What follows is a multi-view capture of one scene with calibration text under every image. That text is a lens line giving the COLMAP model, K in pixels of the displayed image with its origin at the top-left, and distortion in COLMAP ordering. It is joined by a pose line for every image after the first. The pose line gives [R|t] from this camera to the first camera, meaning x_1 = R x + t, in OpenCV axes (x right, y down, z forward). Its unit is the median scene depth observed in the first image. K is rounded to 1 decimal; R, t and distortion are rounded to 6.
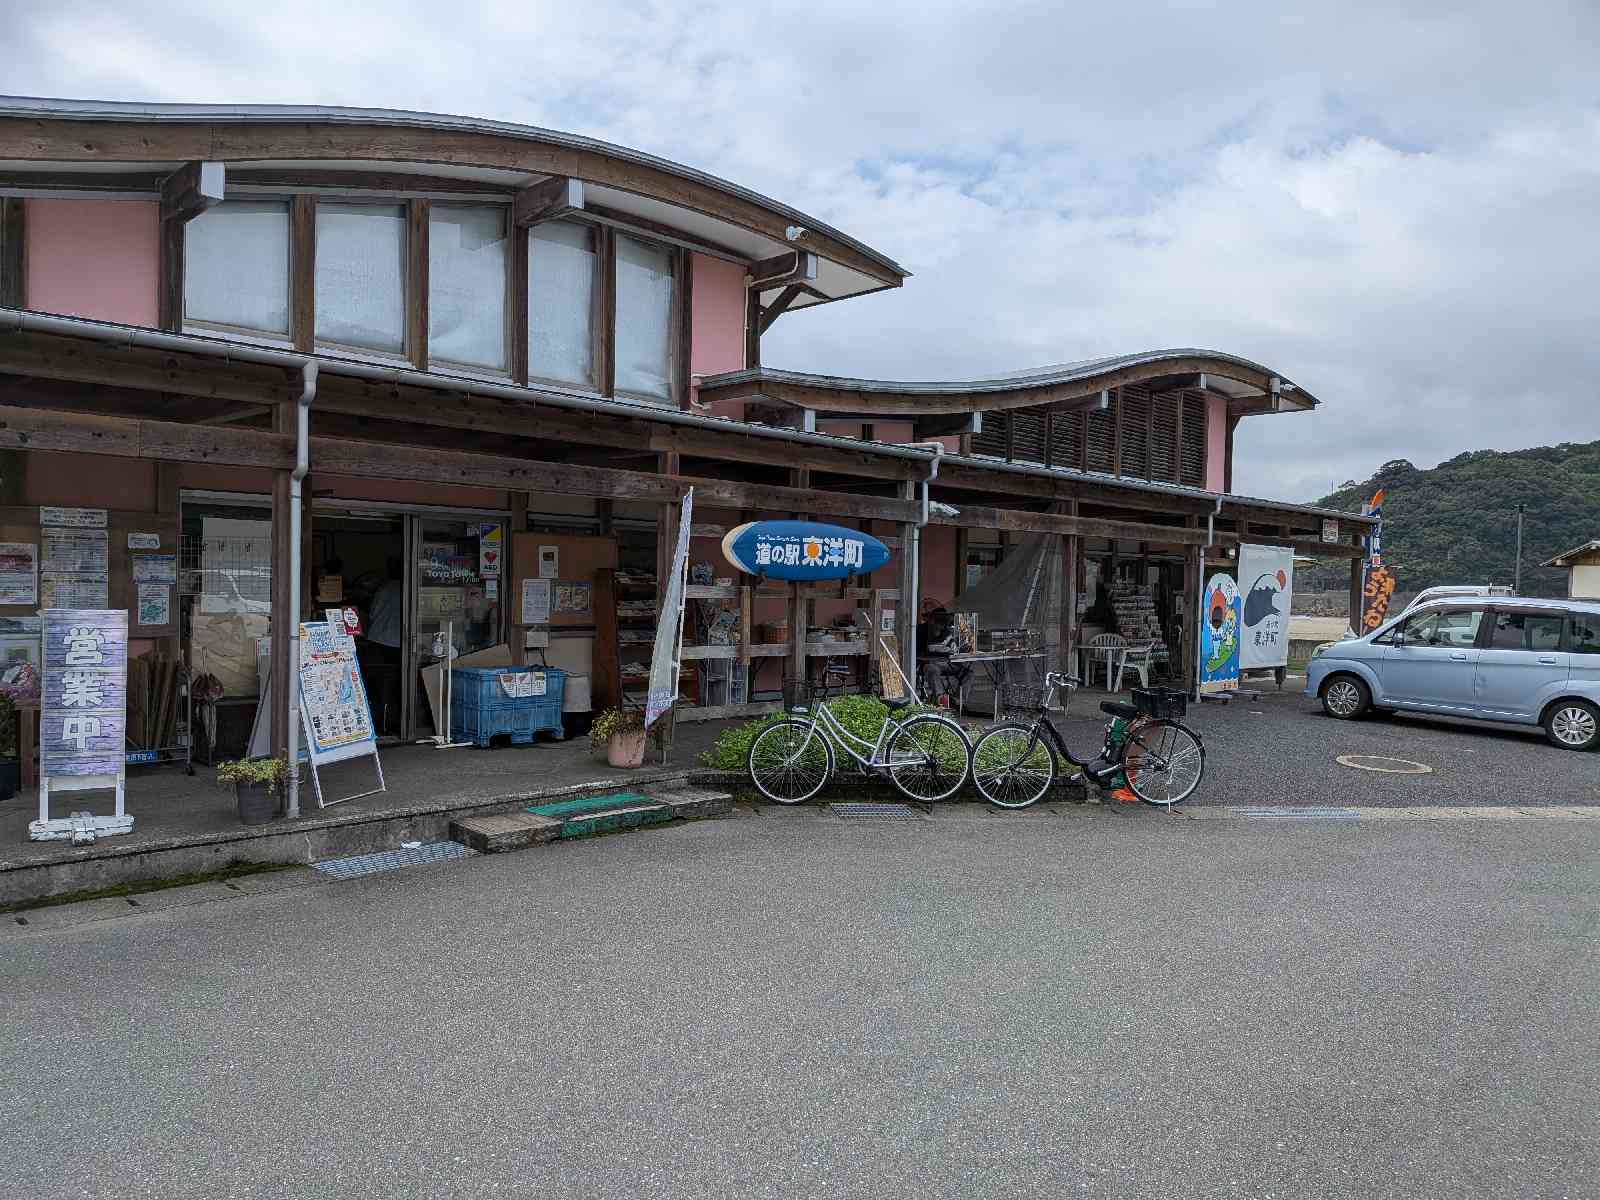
lens RADIAL K [[1195.9, 0, 767.8], [0, 1195.9, 592.6], [0, 0, 1]] dist [0.056047, -0.023610]
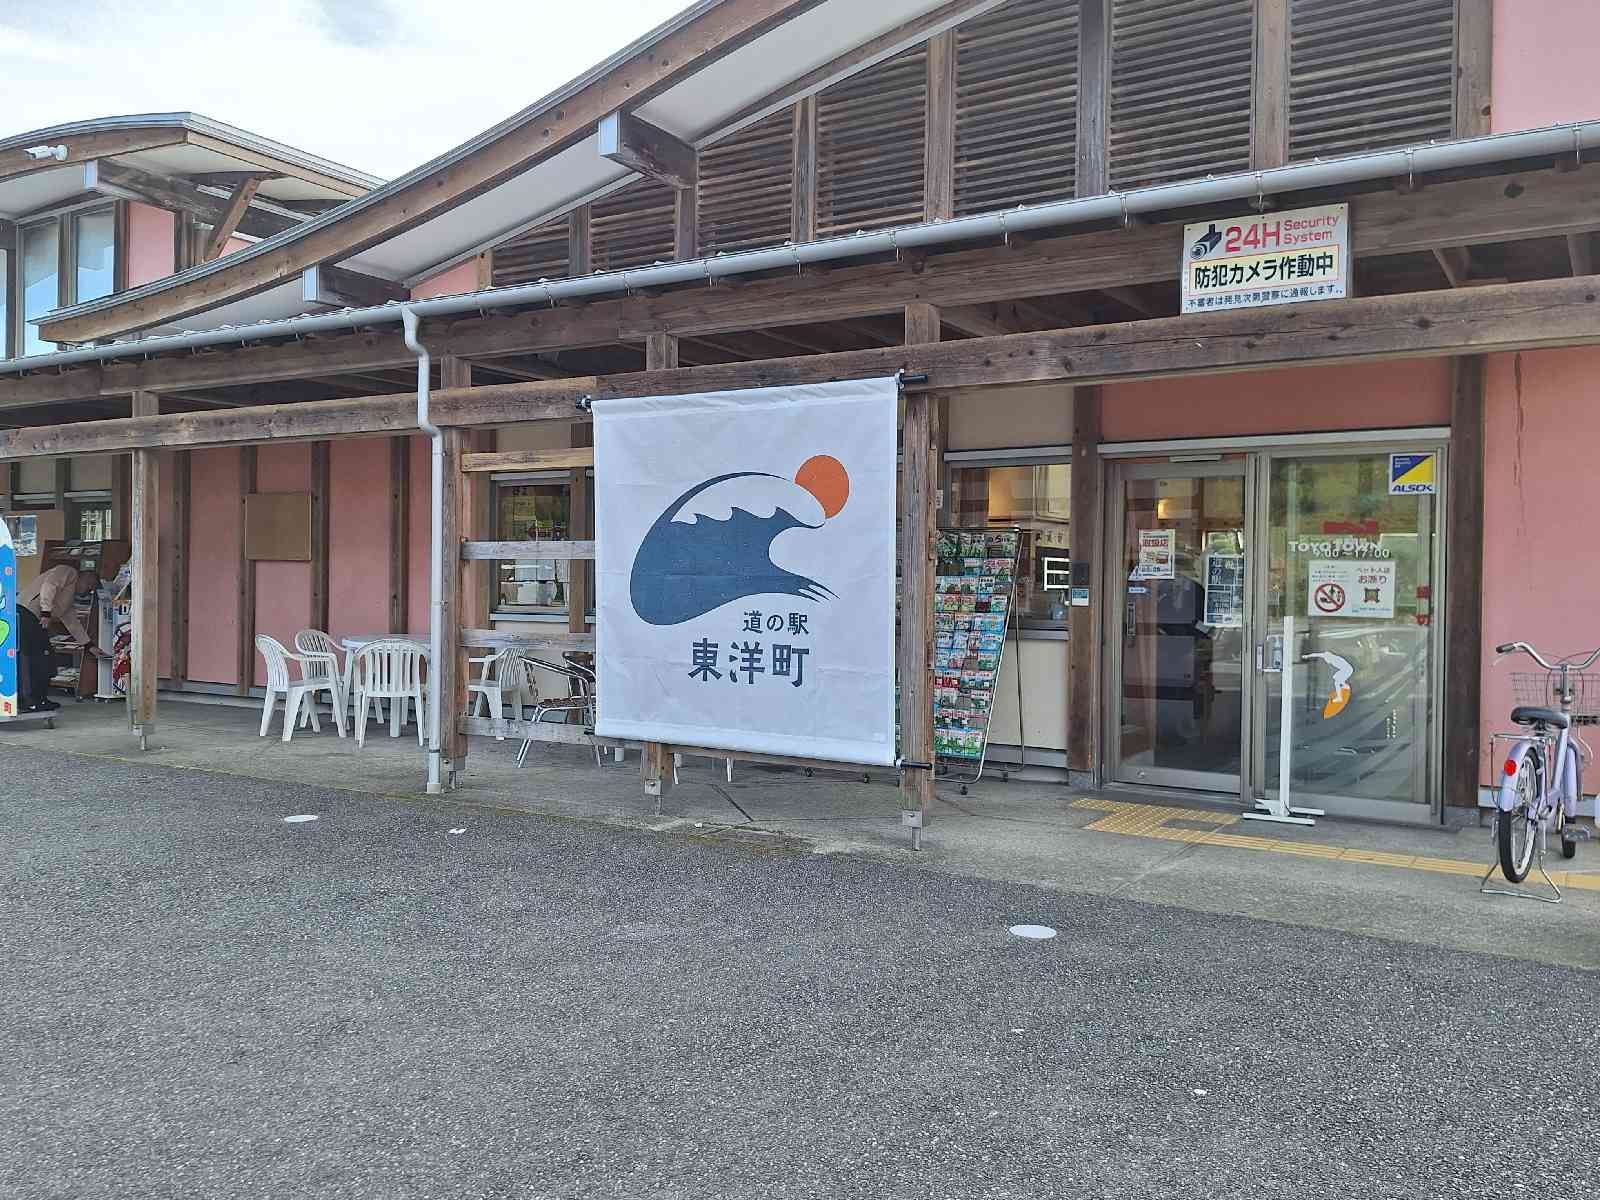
lens RADIAL K [[1248.8, 0, 793.5], [0, 1248.8, 594.3], [0, 0, 1]] dist [0.041351, -0.028006]
pose [[0.237489, 0.006825, -0.971366, 1.214079], [-0.003104, 0.999976, 0.006267, 0.026420], [0.971385, 0.001527, 0.237504, 1.487194]]
